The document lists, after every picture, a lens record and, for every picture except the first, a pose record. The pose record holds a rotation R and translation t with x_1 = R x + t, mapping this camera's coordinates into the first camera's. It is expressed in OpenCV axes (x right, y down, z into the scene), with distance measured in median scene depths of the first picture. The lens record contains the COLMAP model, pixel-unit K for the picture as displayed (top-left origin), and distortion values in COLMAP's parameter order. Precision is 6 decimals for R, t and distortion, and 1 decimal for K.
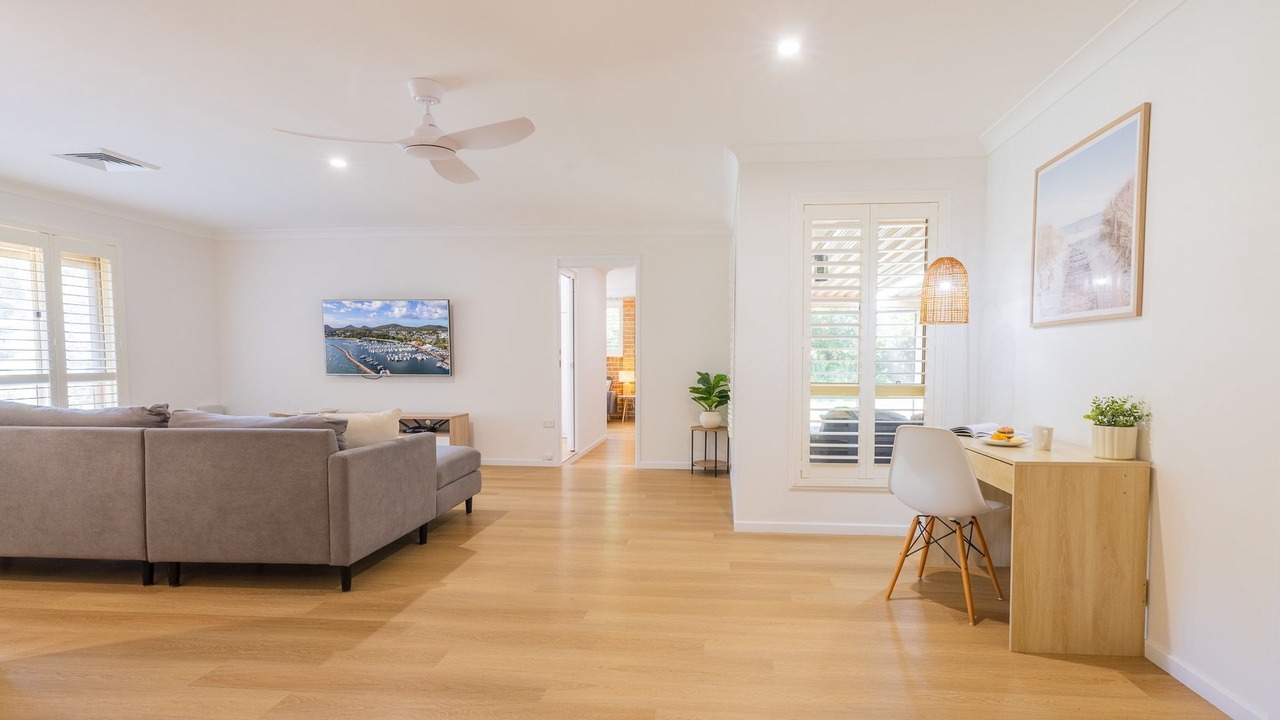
lens RADIAL K [[581.7, 0, 695.6], [0, 581.7, 389.9], [0, 0, 1]] dist [-0.003056, 0.001759]
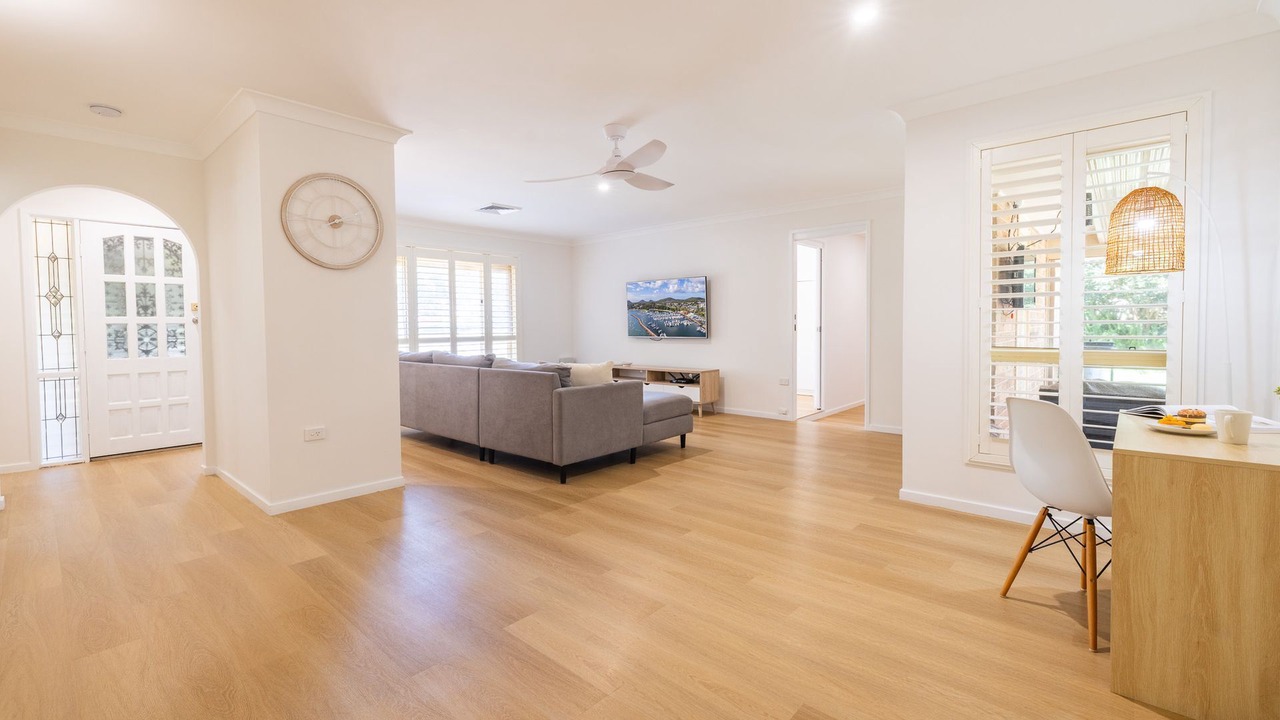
lens RADIAL K [[530.2, 0, 623.5], [0, 530.2, 342.3], [0, 0, 1]] dist [-0.002047, 0.001165]
pose [[0.795098, 0.008833, -0.606417, 0.249087], [-0.019591, 0.999746, -0.011123, 0.000521], [0.606165, 0.020724, 0.795069, 0.013447]]
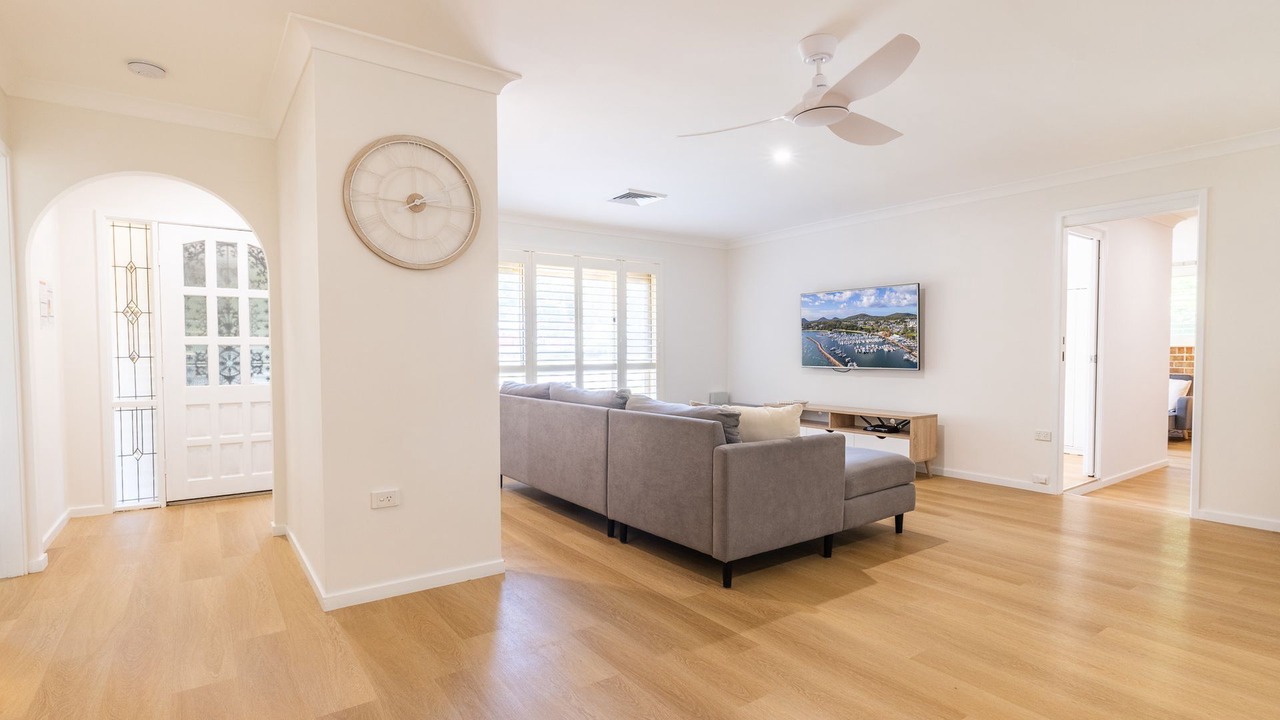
lens RADIAL K [[636.0, 0, 639.3], [0, 636.0, 372.4], [0, 0, 1]] dist [0.000421, 0.000585]
pose [[0.641796, 0.020526, -0.766600, 0.090202], [-0.035649, 0.999360, -0.003087, -0.006163], [0.766046, 0.029310, 0.642117, 0.140074]]
